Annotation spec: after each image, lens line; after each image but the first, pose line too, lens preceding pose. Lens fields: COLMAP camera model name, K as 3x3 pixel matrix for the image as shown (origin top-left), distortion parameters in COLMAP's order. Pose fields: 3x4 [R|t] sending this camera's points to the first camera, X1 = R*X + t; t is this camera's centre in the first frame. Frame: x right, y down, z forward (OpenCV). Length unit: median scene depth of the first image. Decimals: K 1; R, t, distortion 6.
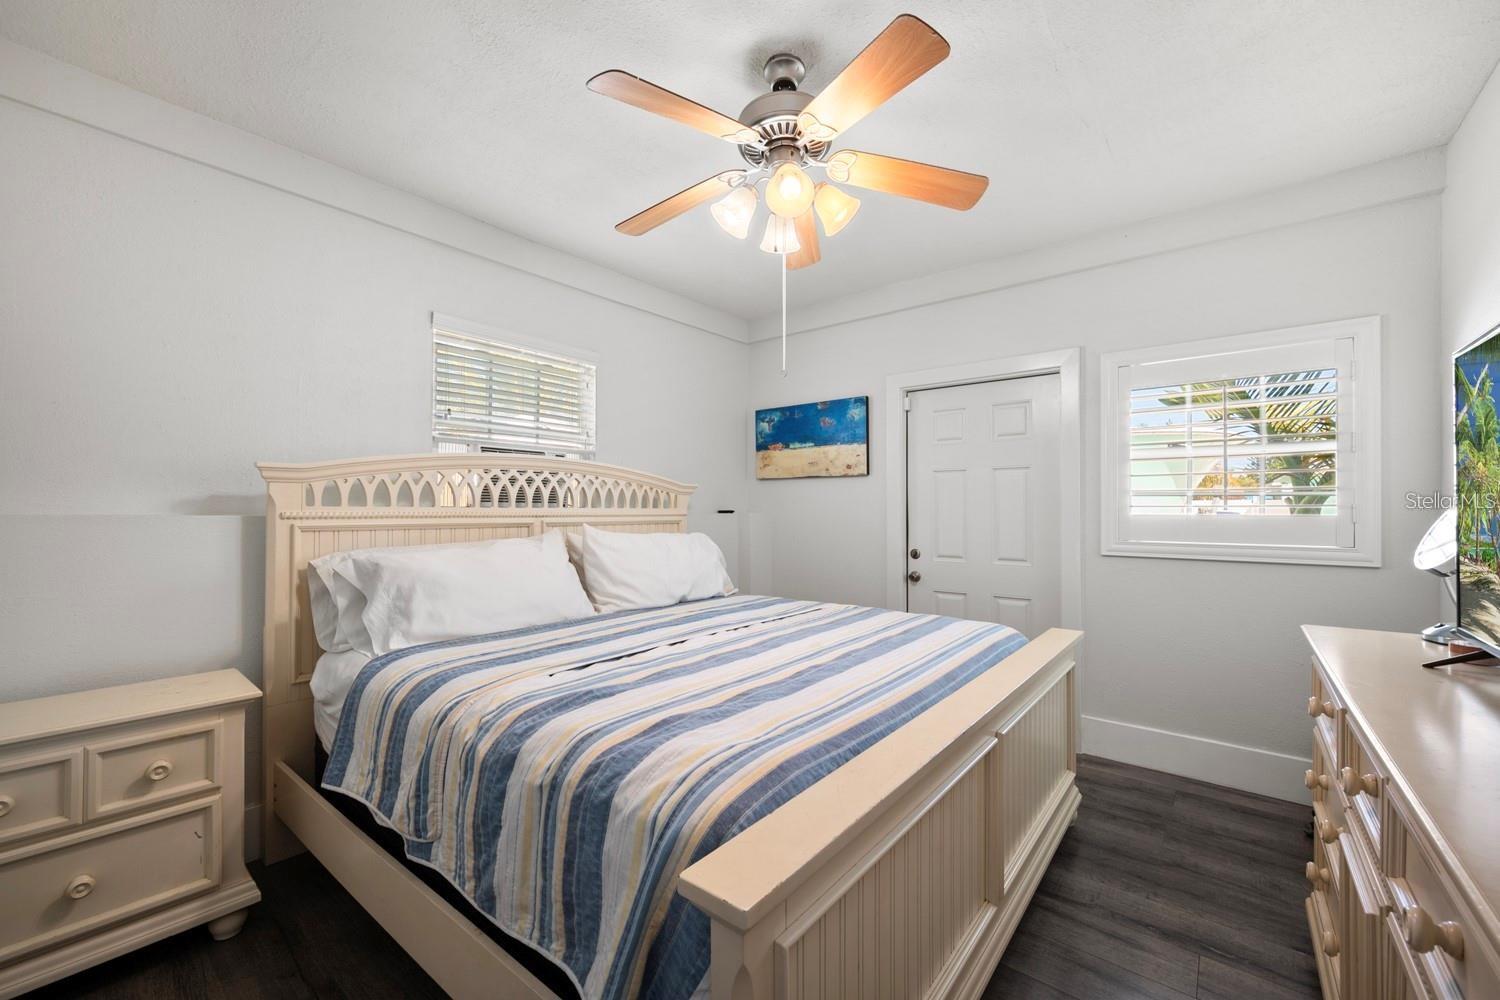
lens RADIAL K [[589.2, 0, 755.6], [0, 589.2, 503.9], [0, 0, 1]] dist [0.001198, -0.000281]
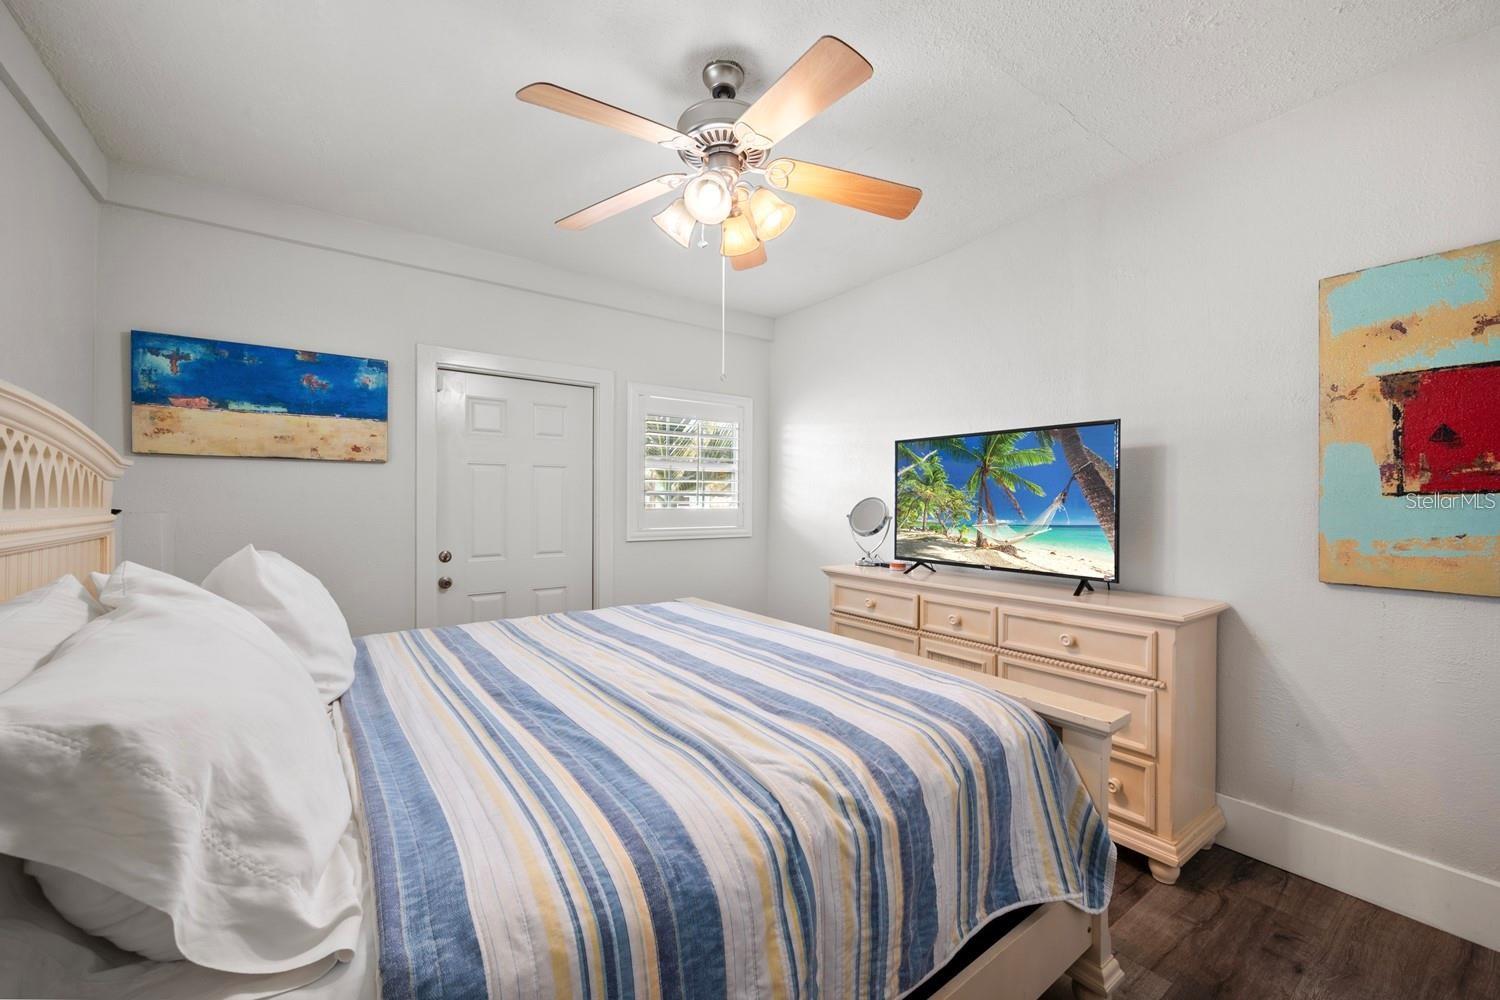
lens RADIAL K [[589.2, 0, 748.8], [0, 589.2, 500.4], [0, 0, 1]] dist [0.001198, -0.000281]
pose [[0.266549, -0.001032, 0.963821, -0.418837], [-0.010715, 0.999934, 0.004034, -0.006111], [-0.963762, -0.011402, 0.266521, 0.312367]]
